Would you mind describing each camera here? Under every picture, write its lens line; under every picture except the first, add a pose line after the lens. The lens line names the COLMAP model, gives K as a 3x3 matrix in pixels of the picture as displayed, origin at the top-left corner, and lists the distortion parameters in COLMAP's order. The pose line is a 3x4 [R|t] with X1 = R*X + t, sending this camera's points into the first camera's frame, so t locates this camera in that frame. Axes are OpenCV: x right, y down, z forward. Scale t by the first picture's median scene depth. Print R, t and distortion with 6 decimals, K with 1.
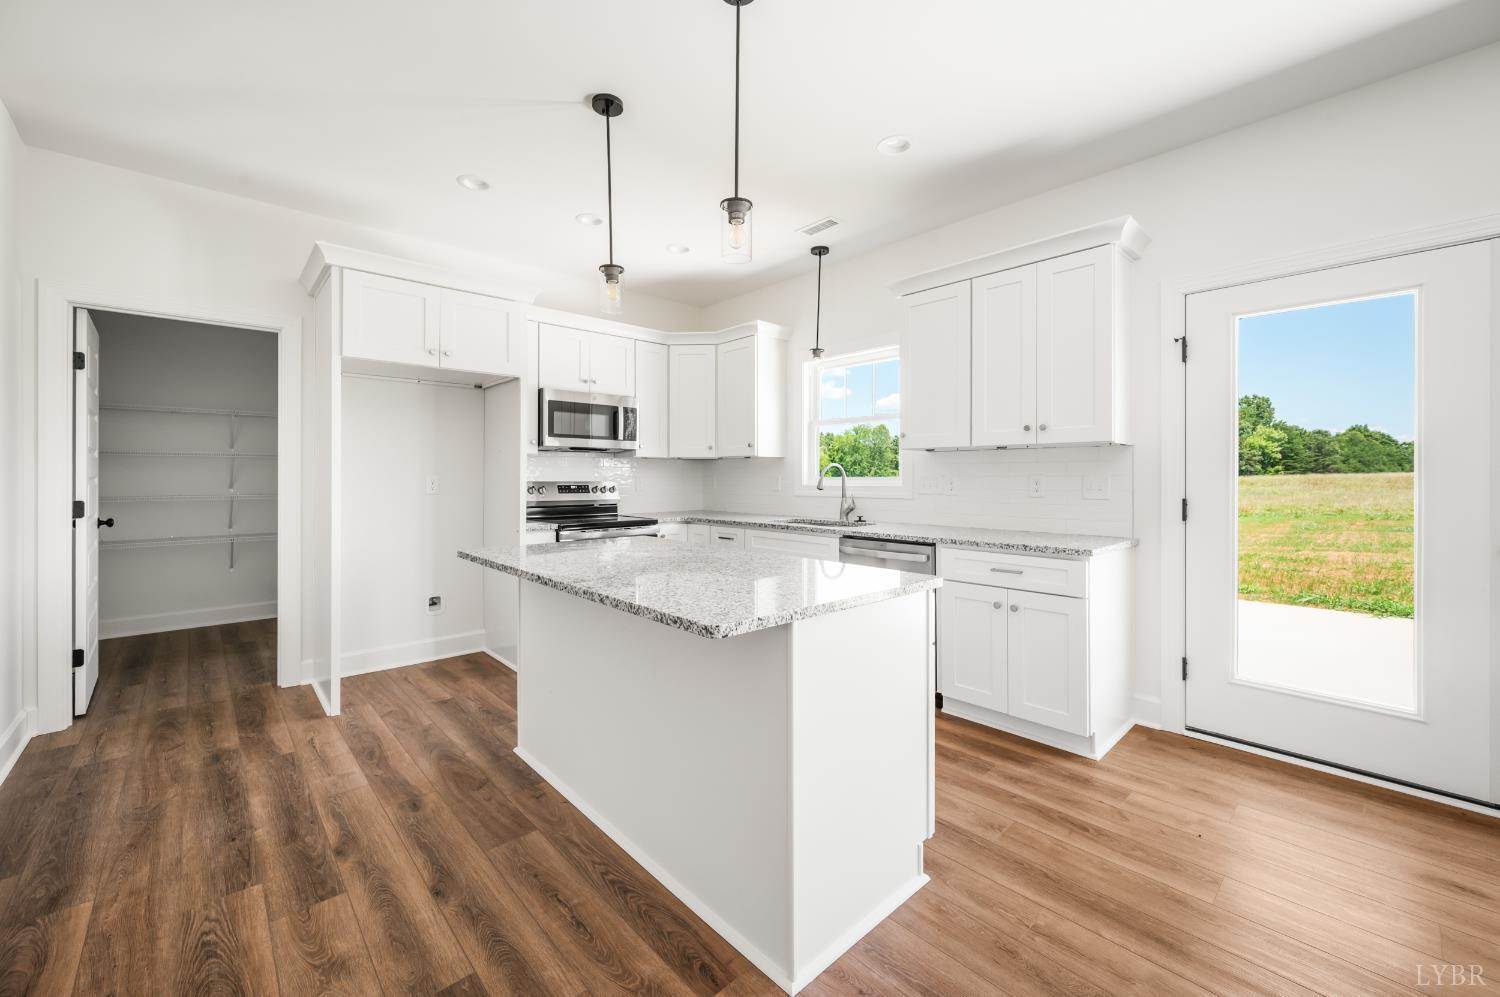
lens RADIAL K [[605.9, 0, 750.1], [0, 605.9, 479.0], [0, 0, 1]] dist [0.000653, 0.000153]
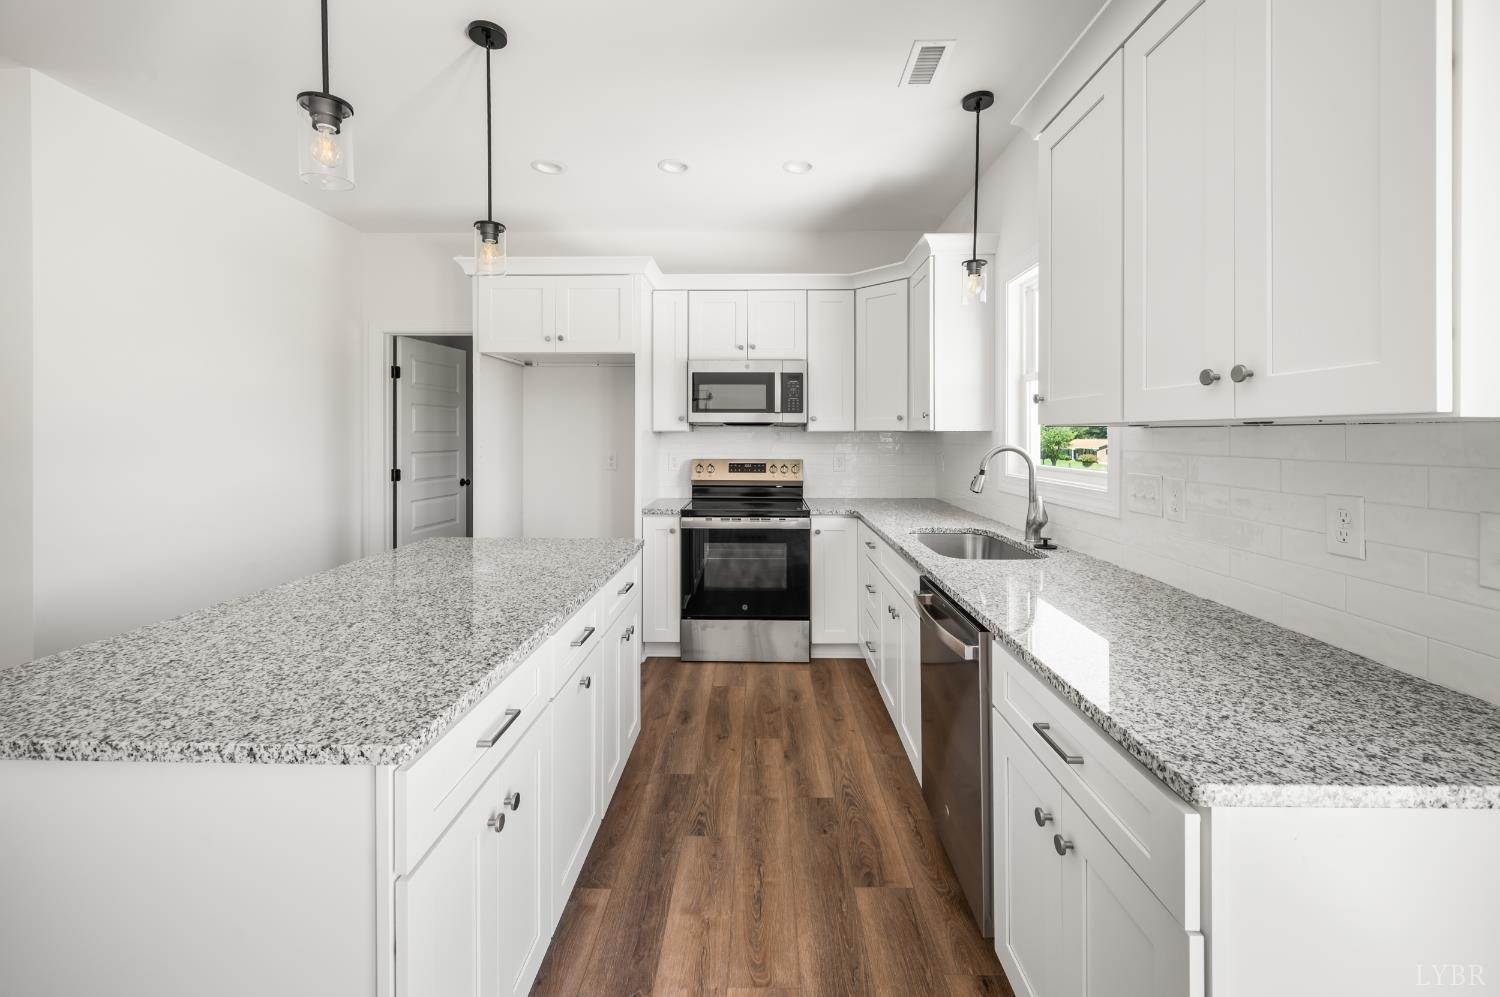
lens RADIAL K [[608.5, 0, 758.1], [0, 608.5, 441.6], [0, 0, 1]] dist [-0.002295, -0.000162]
pose [[0.730993, 0.009340, -0.682321, 0.342705], [-0.003120, 0.999942, 0.010345, -0.032015], [0.682378, -0.005433, 0.730980, 0.356369]]
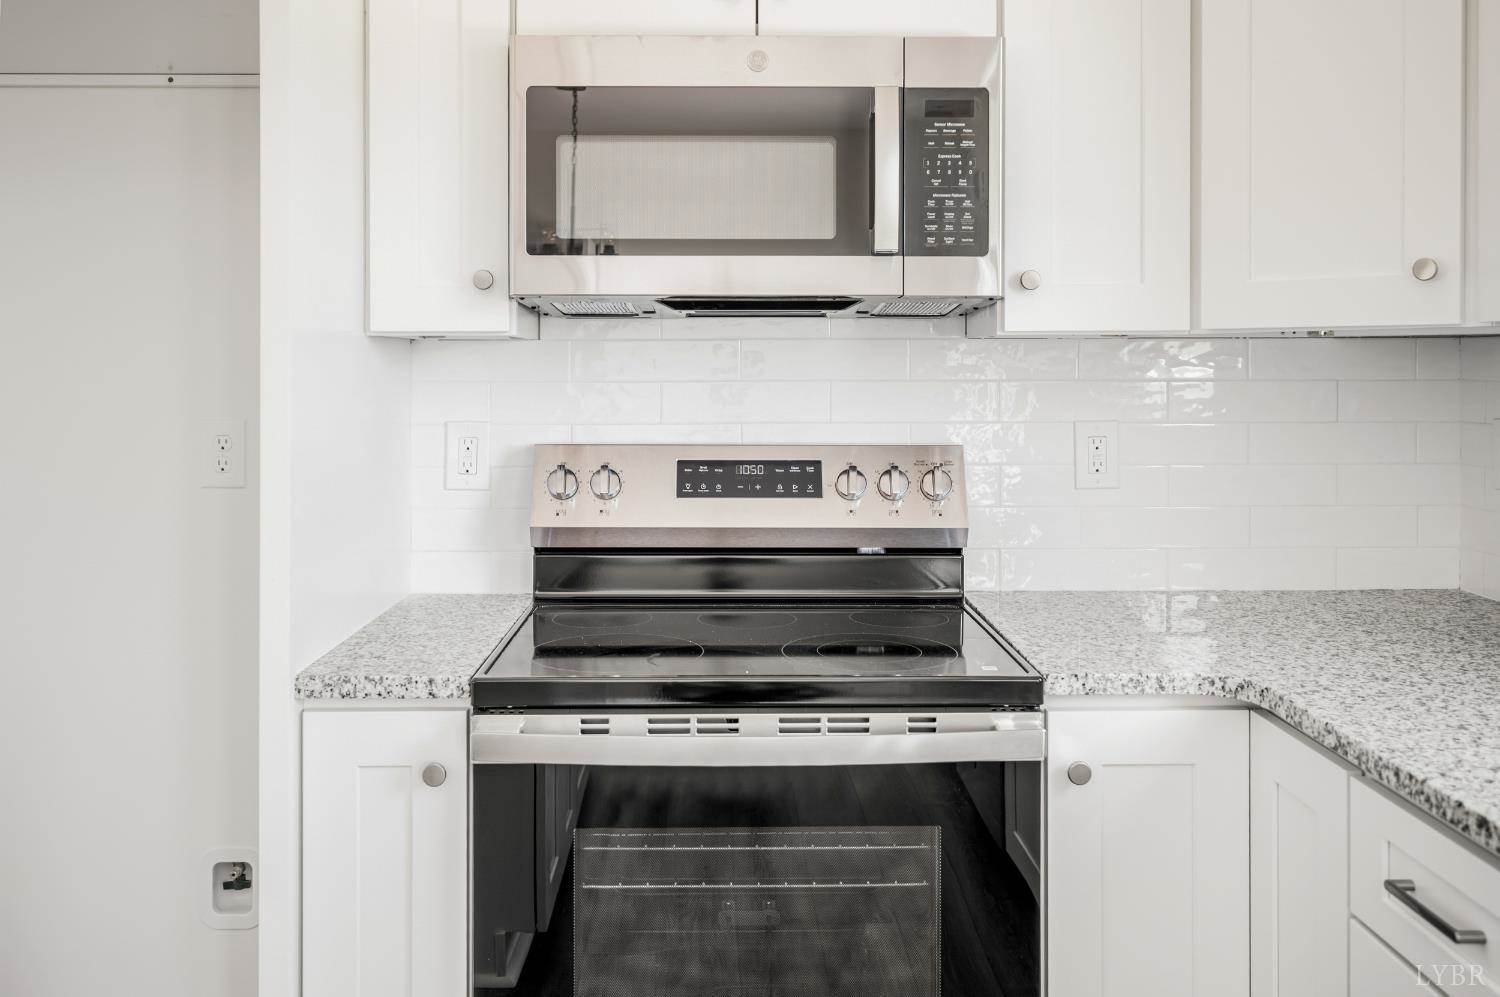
lens RADIAL K [[1329.1, 0, 741.7], [0, 1329.1, 360.3], [0, 0, 1]] dist [0.003628, 0.001726]
pose [[0.742392, -0.002887, -0.669959, 0.046820], [-0.000569, 0.999988, -0.004940, -0.026101], [0.669965, 0.004048, 0.742382, 0.632294]]
